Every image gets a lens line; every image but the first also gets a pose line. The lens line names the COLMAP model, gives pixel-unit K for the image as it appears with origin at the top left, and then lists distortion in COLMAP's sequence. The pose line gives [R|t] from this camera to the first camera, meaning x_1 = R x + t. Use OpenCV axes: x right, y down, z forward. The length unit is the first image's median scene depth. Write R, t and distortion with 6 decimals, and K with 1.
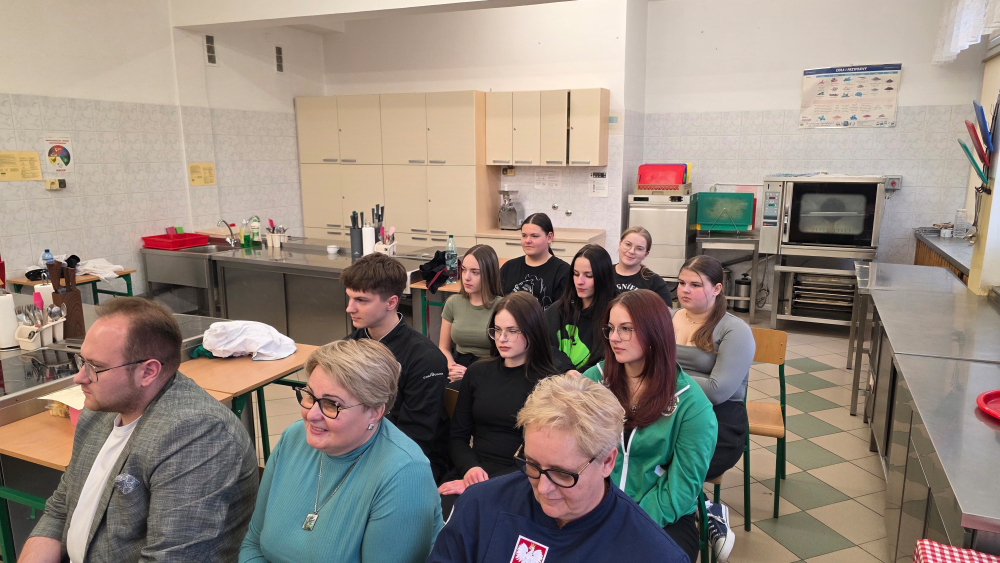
lens RADIAL K [[670.6, 0, 501.6], [0, 670.6, 282.8], [0, 0, 1]] dist [0.026190, -0.031398]
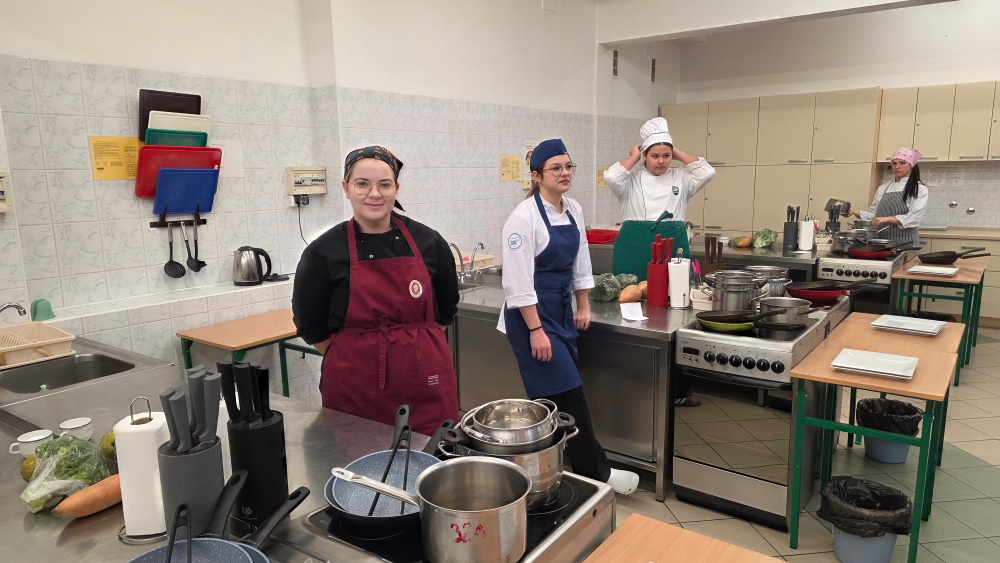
lens RADIAL K [[670.6, 0, 499.2], [0, 670.6, 282.8], [0, 0, 1]] dist [0.026190, -0.031398]
pose [[0.971734, 0.017676, -0.235415, -0.339334], [-0.023752, 0.999453, -0.023001, 0.038432], [0.234880, 0.027943, 0.971623, -0.093259]]
